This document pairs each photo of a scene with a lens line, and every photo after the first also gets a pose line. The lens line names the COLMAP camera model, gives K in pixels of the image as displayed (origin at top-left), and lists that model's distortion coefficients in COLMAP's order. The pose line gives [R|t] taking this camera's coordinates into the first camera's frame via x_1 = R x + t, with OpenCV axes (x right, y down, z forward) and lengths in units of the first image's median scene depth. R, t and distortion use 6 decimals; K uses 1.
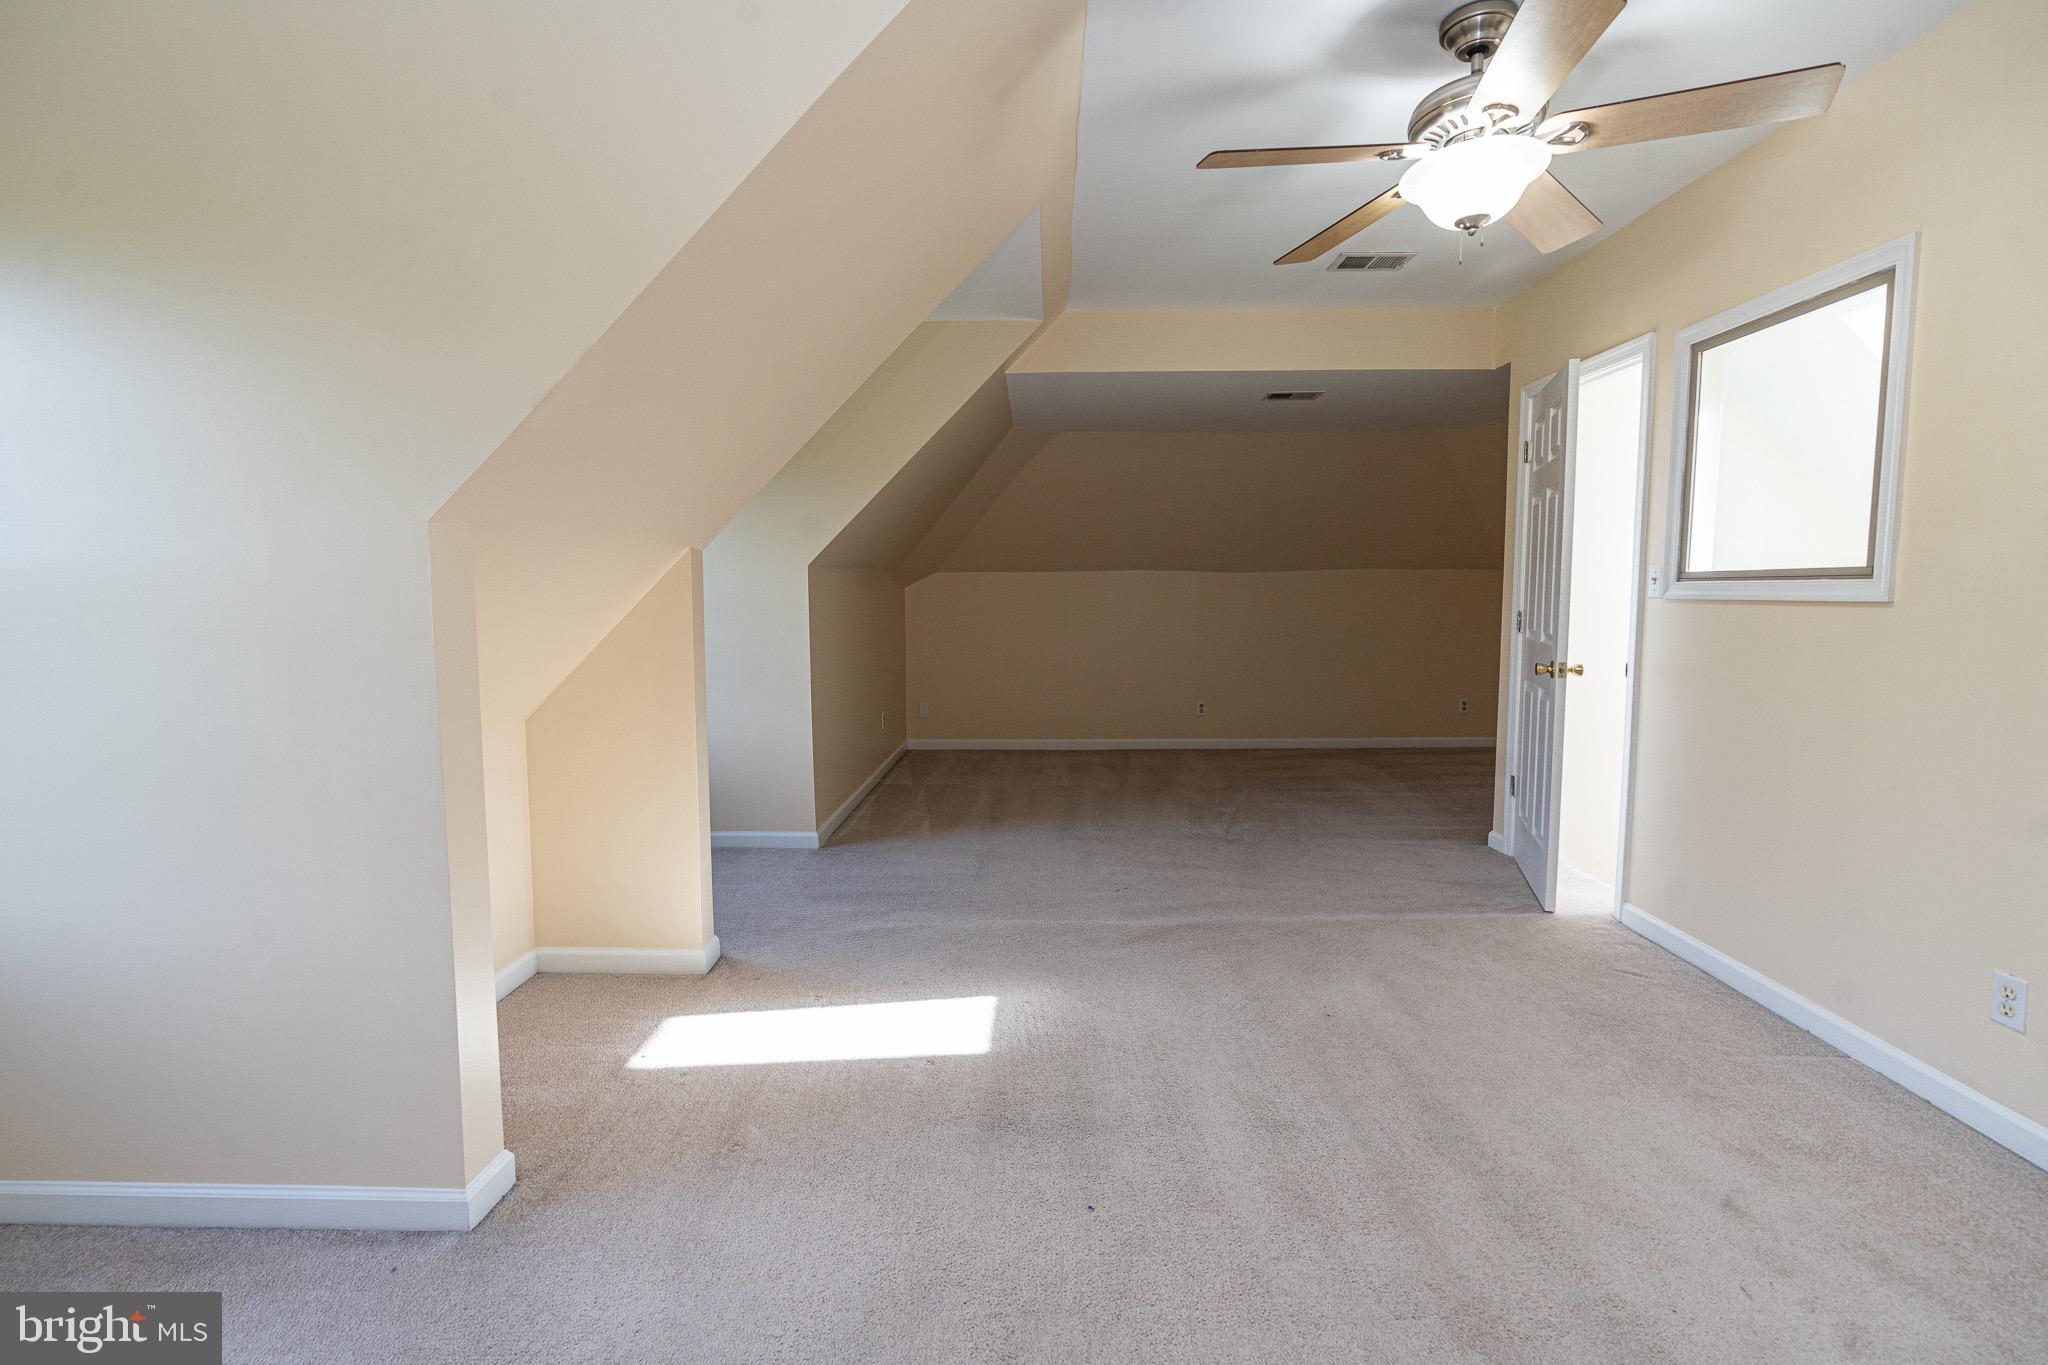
lens RADIAL K [[923.7, 0, 1025.7], [0, 923.7, 674.5], [0, 0, 1]] dist [-0.004137, 0.000926]
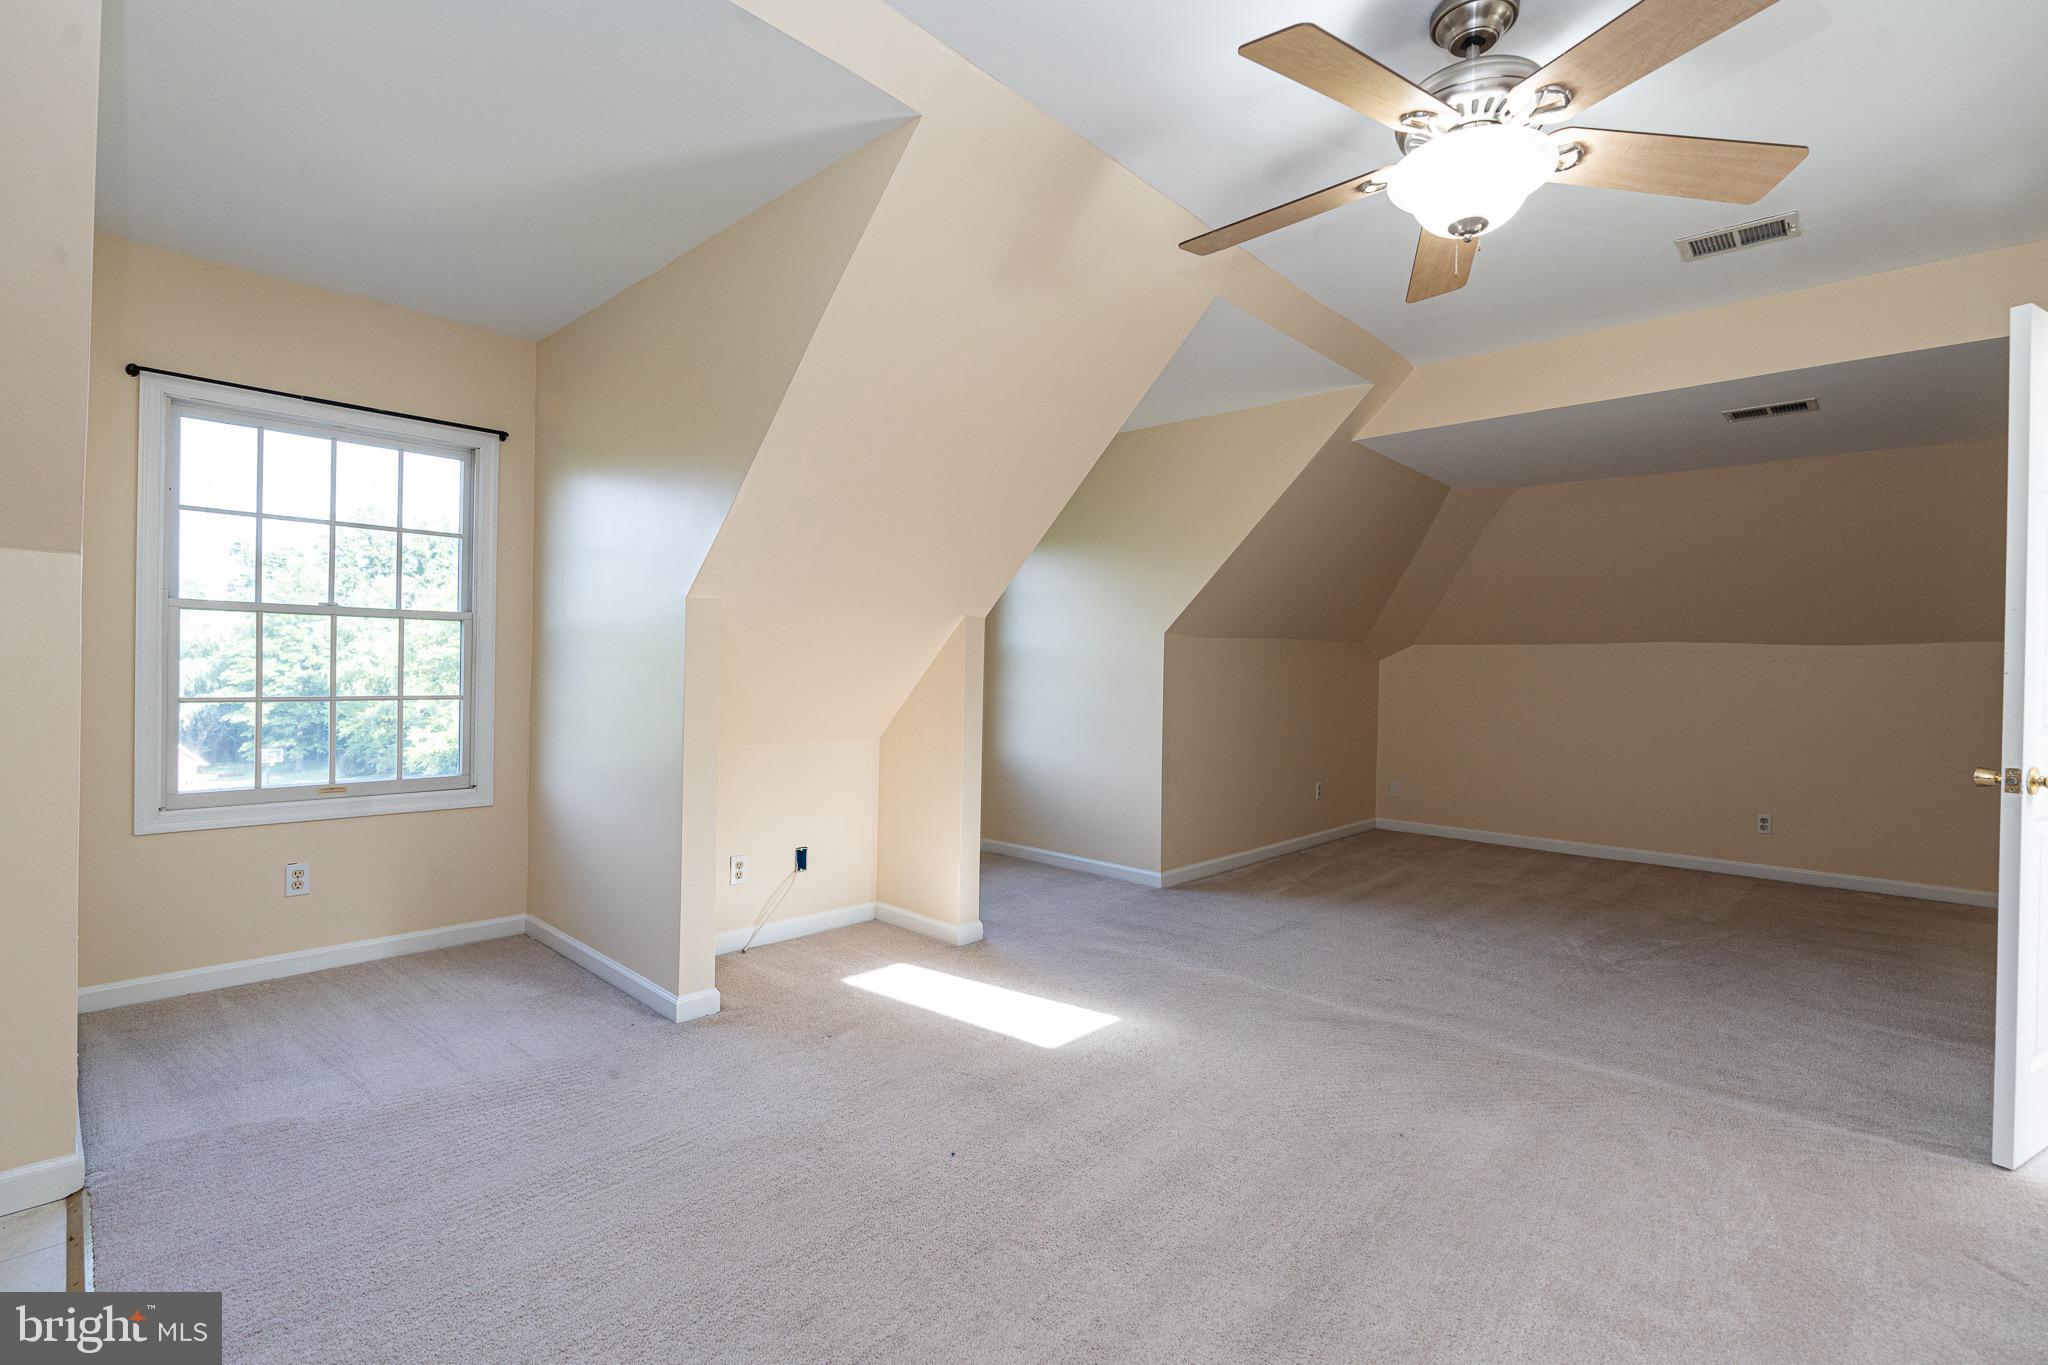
lens RADIAL K [[923.7, 0, 1037.7], [0, 923.7, 681.0], [0, 0, 1]] dist [-0.004137, 0.000926]
pose [[0.745971, 0.024306, -0.665534, 0.521618], [-0.079809, 0.995395, -0.053102, 0.015477], [0.661179, 0.092728, 0.744476, 0.075659]]
